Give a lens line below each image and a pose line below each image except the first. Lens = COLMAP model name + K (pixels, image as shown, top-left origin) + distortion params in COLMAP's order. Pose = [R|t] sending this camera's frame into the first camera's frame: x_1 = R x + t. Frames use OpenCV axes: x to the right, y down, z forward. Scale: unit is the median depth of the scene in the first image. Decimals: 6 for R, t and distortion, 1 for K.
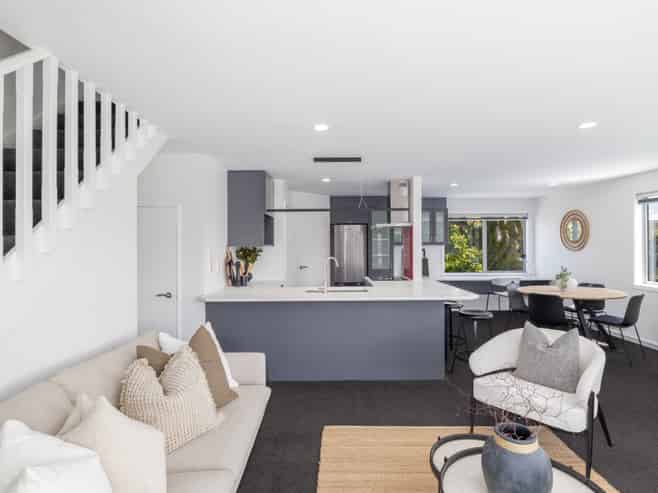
lens RADIAL K [[347.3, 0, 333.5], [0, 347.3, 242.5], [0, 0, 1]] dist [-0.001881, -0.000182]
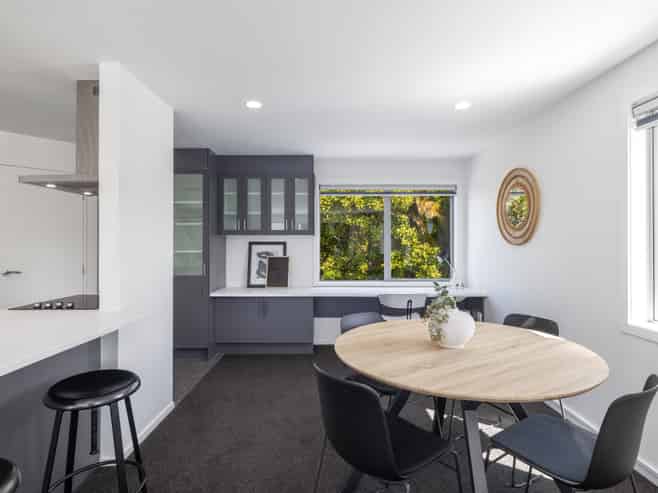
lens RADIAL K [[347.3, 0, 333.5], [0, 347.3, 242.5], [0, 0, 1]] dist [-0.001881, -0.000182]
pose [[0.999980, 0.006126, 0.001735, 0.432927], [-0.006136, 0.999966, 0.005564, 0.019457], [-0.001701, -0.005574, 0.999983, 0.491058]]
